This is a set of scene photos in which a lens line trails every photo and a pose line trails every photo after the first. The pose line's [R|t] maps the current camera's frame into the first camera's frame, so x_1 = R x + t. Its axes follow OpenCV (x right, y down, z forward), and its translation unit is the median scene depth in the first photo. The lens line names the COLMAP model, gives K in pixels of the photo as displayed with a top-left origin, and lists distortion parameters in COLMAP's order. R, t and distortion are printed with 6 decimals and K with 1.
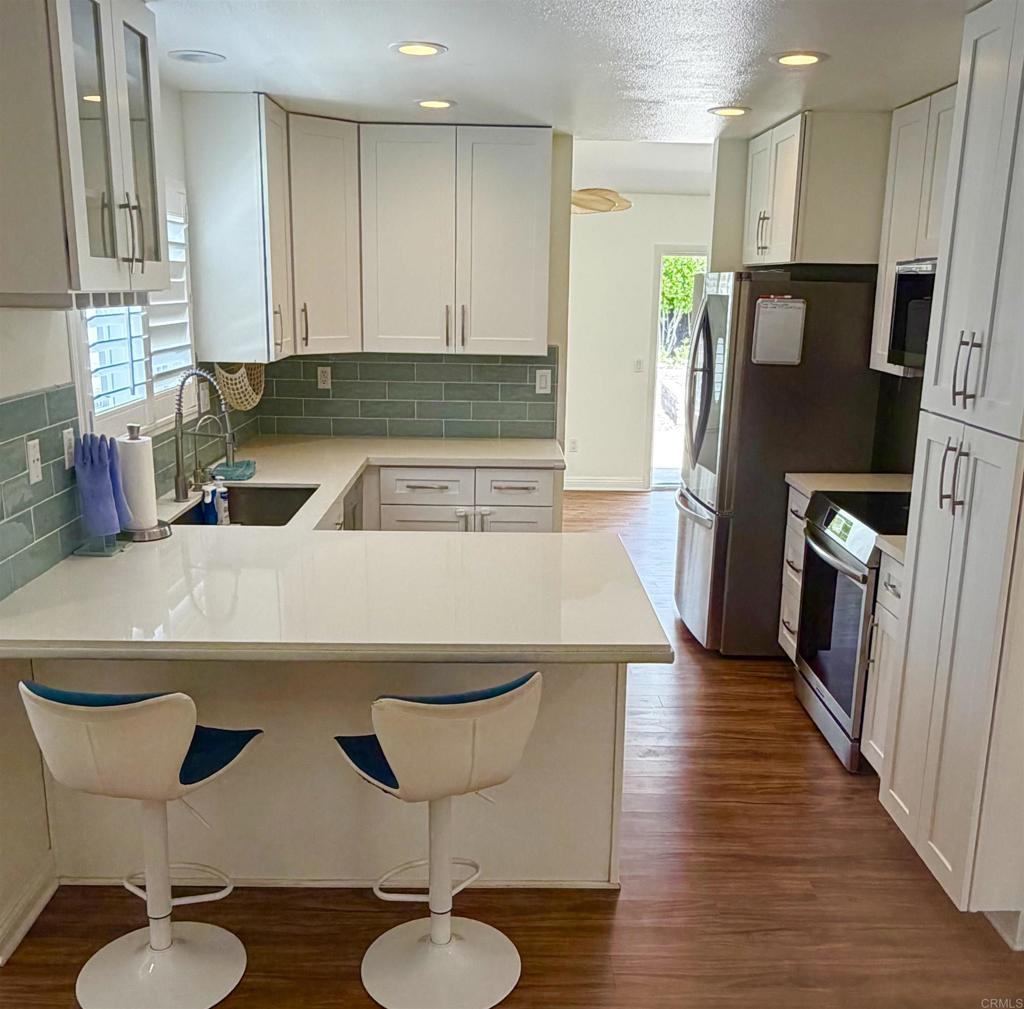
lens RADIAL K [[1045.2, 0, 510.3], [0, 1045.2, 504.6], [0, 0, 1]] dist [0.003922, 0.000000]
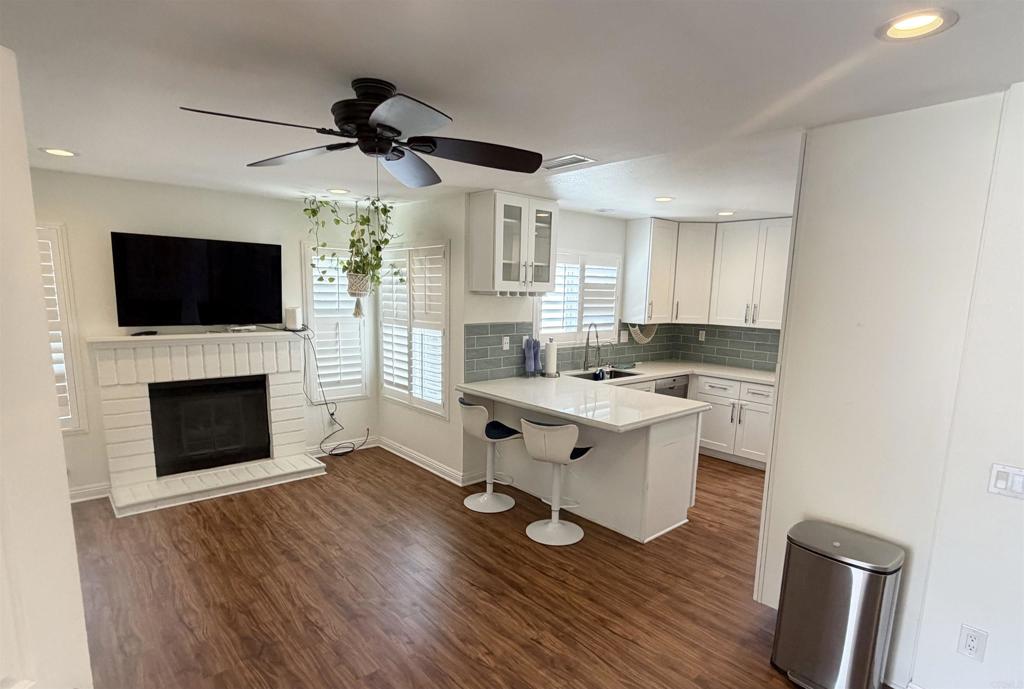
lens RADIAL K [[540.5, 0, 508.9], [0, 540.5, 366.5], [0, 0, 1]] dist [0.001250, 0.000035]
pose [[0.643224, 0.111461, -0.757522, 0.485499], [-0.174123, 0.984720, -0.002959, 0.019155], [0.745617, 0.133805, 0.652803, -0.046407]]
